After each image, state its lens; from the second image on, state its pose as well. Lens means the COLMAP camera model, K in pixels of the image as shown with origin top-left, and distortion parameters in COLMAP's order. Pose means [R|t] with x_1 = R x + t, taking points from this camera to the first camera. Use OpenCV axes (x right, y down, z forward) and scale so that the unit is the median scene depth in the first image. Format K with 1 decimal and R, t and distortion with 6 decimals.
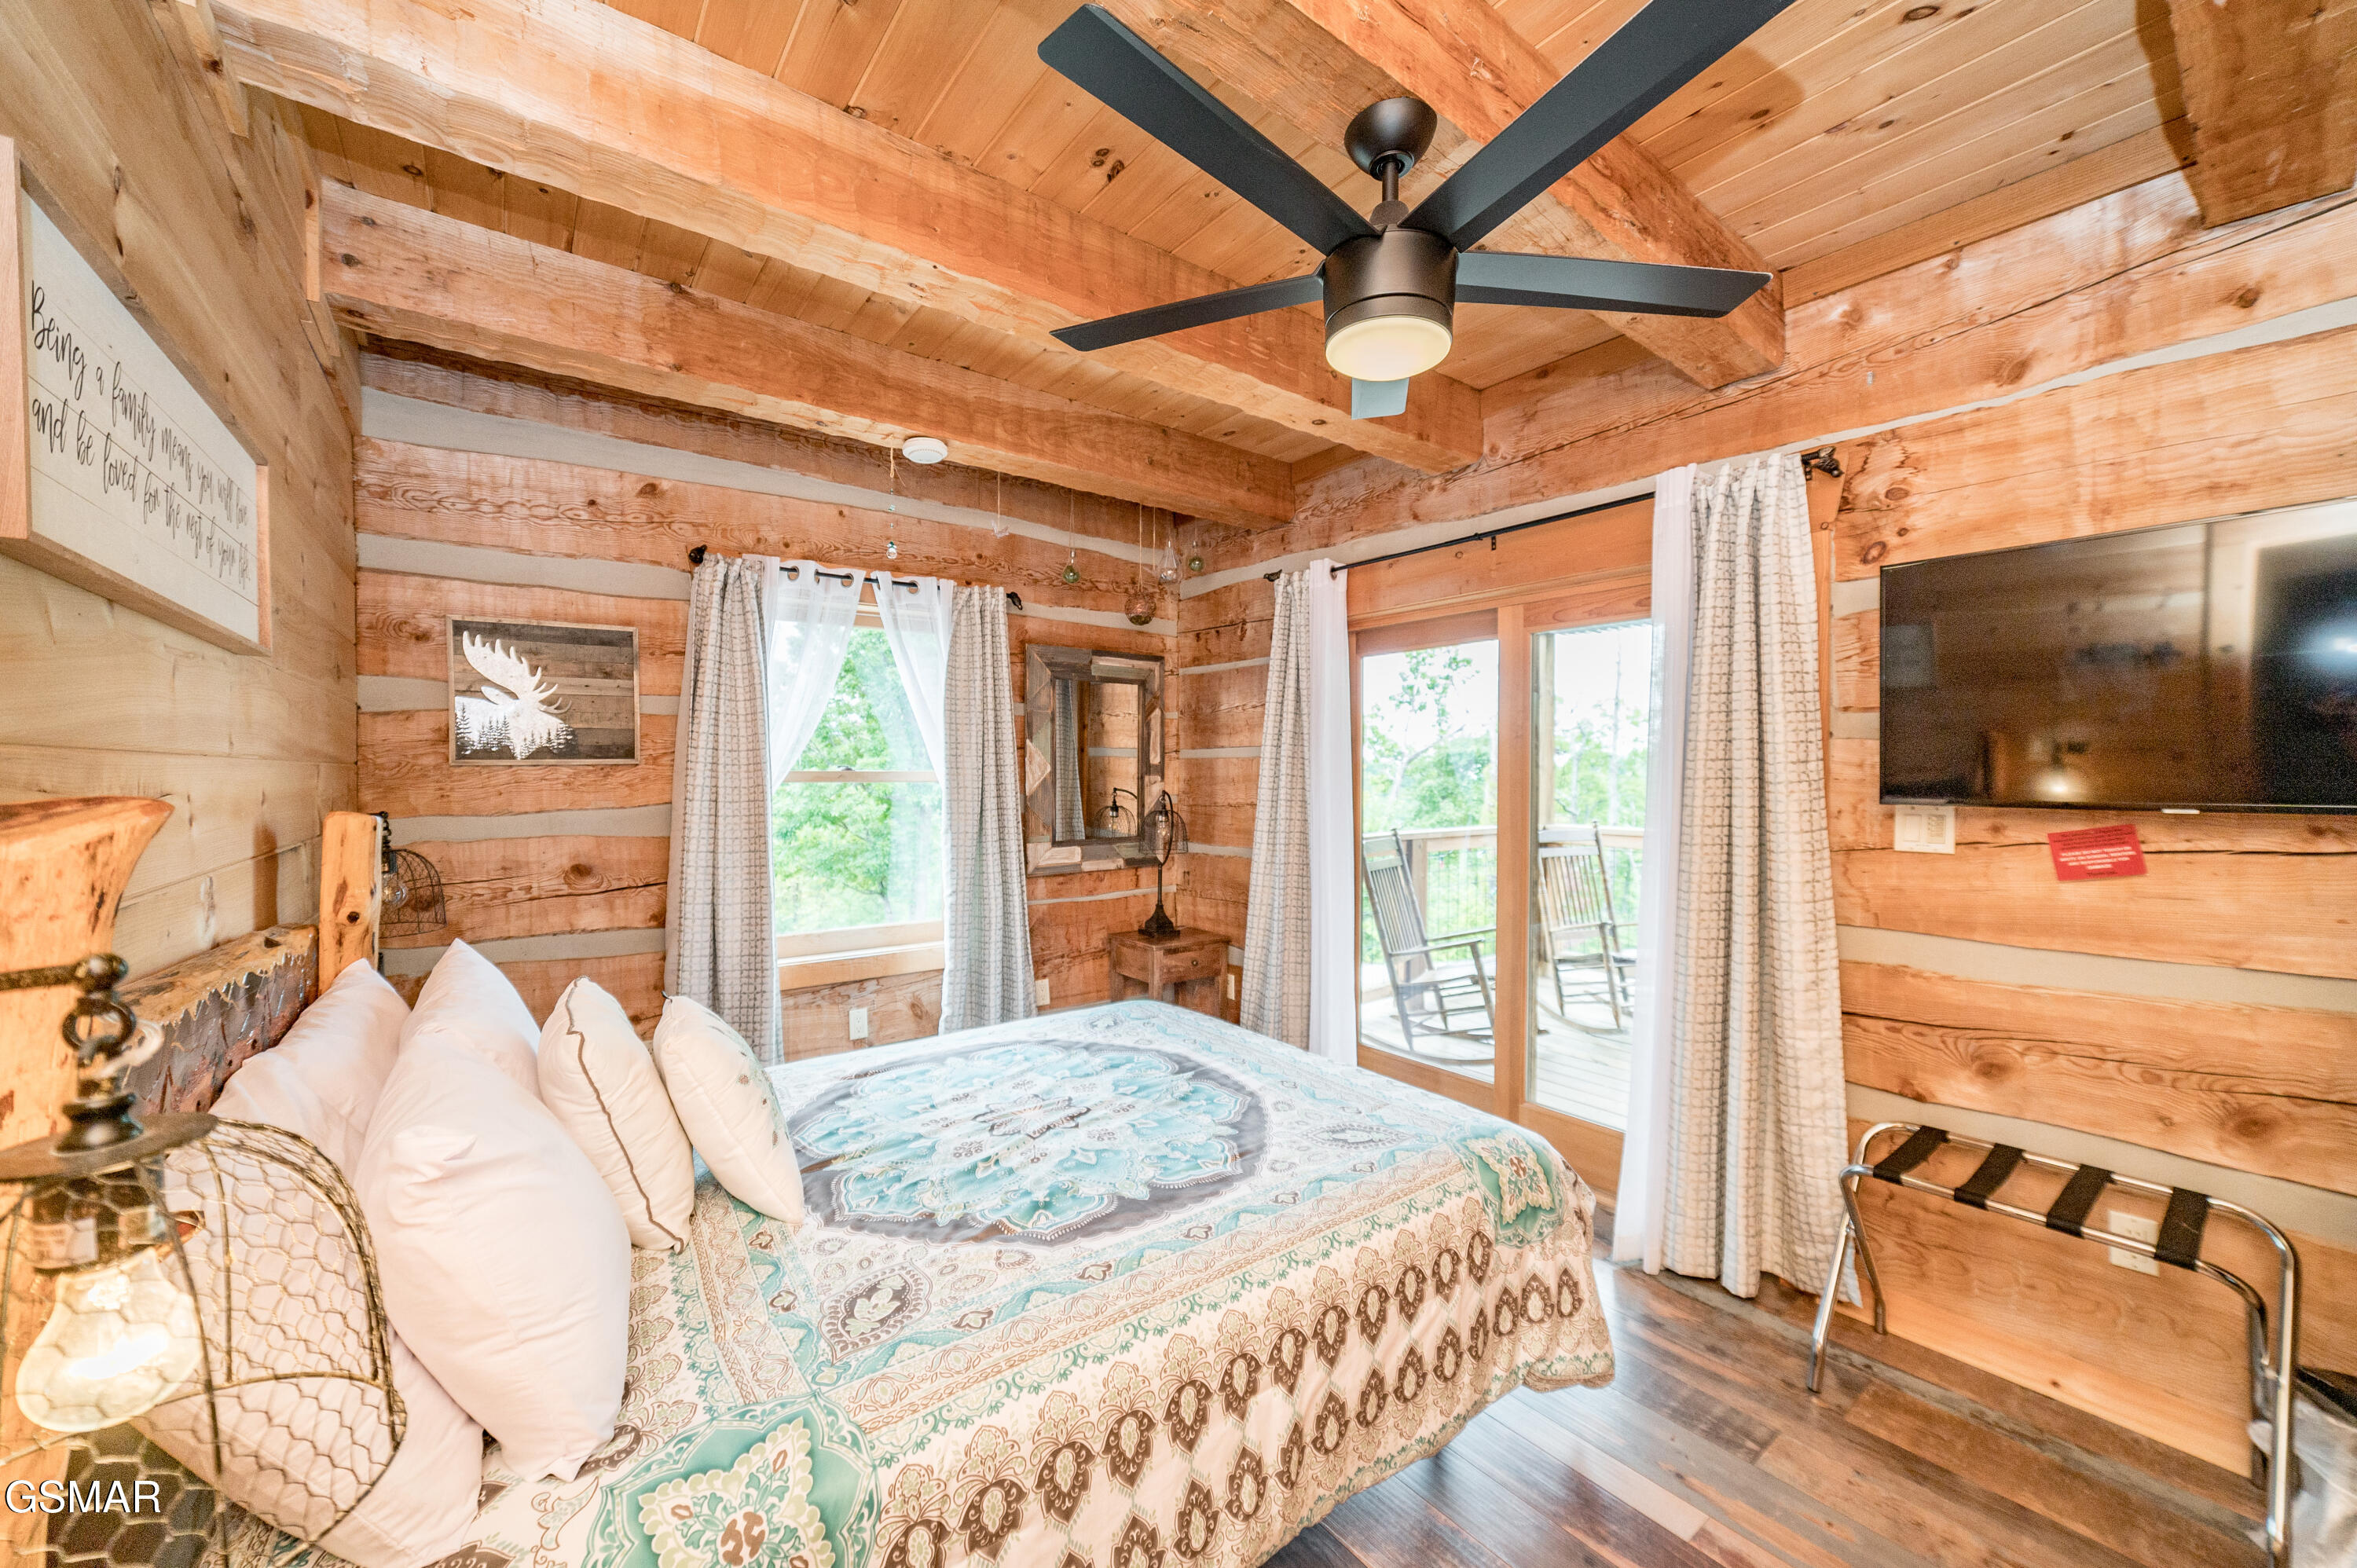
lens RADIAL K [[891.6, 0, 1180.5], [0, 891.6, 787.4], [0, 0, 1]] dist [-0.018444, 0.006942]
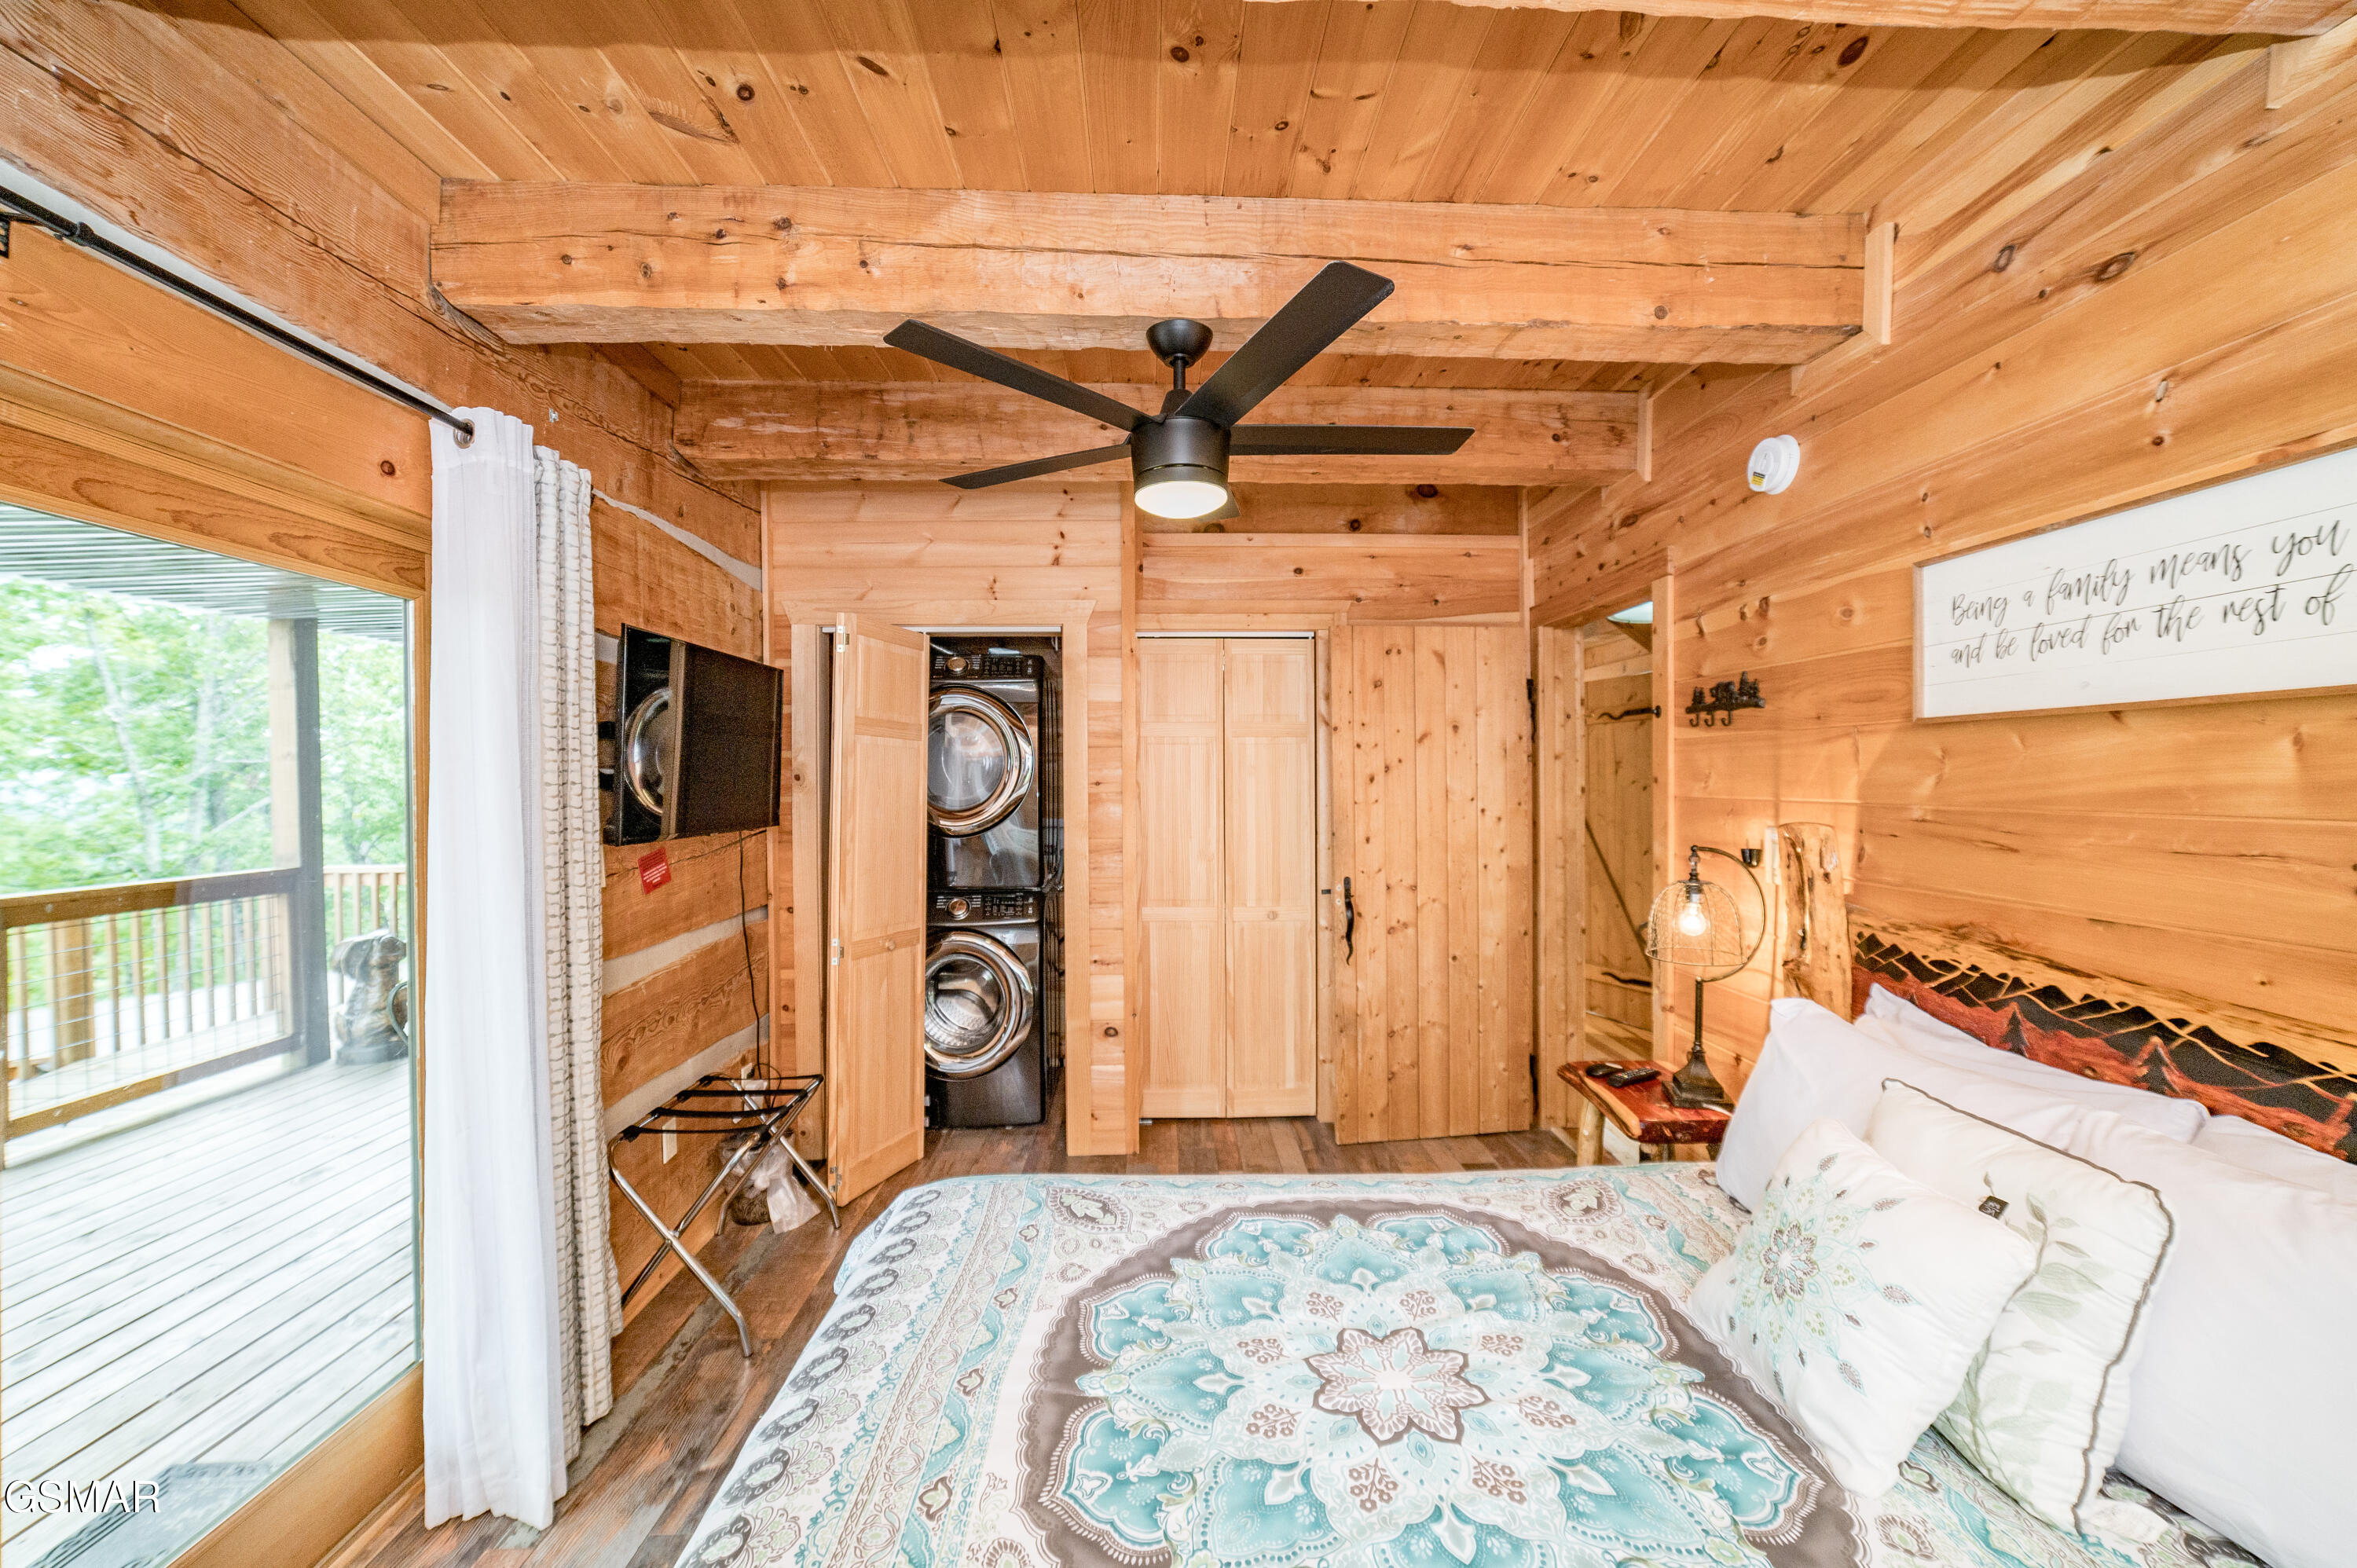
lens RADIAL K [[891.6, 0, 1180.5], [0, 891.6, 787.4], [0, 0, 1]] dist [-0.018444, 0.006942]
pose [[-0.816888, -0.002499, 0.576791, -0.429235], [0.014320, 0.999595, 0.024611, -0.078496], [-0.576619, 0.028364, -0.816521, 1.690886]]
